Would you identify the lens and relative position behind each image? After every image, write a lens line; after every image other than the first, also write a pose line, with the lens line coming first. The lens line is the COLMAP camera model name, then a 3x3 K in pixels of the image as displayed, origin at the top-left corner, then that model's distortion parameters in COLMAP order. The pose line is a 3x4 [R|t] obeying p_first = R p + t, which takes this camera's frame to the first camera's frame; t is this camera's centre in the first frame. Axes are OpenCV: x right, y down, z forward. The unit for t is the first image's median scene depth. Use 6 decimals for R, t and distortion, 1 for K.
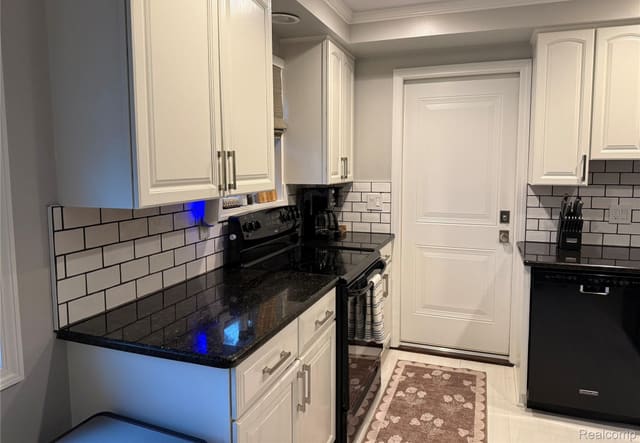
lens RADIAL K [[455.8, 0, 319.1], [0, 455.8, 208.8], [0, 0, 1]] dist [0.004240, 0.000724]
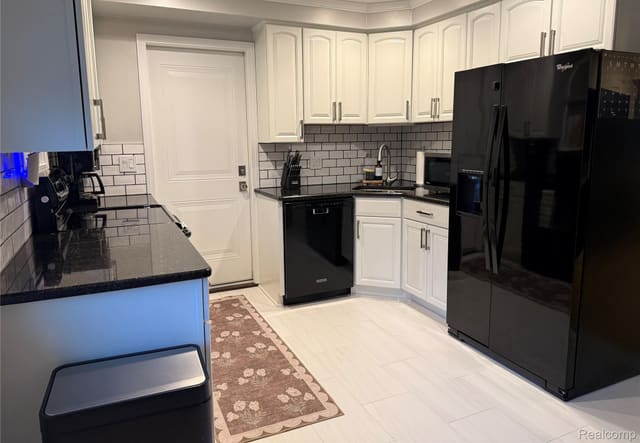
lens RADIAL K [[442.7, 0, 320.0], [0, 442.7, 221.5], [0, 0, 1]] dist [0.004063, -0.002120]
pose [[0.700840, -0.134289, 0.700564, -0.330752], [0.076052, 0.990588, 0.113801, 0.036178], [-0.709253, -0.026477, 0.704457, -0.009831]]
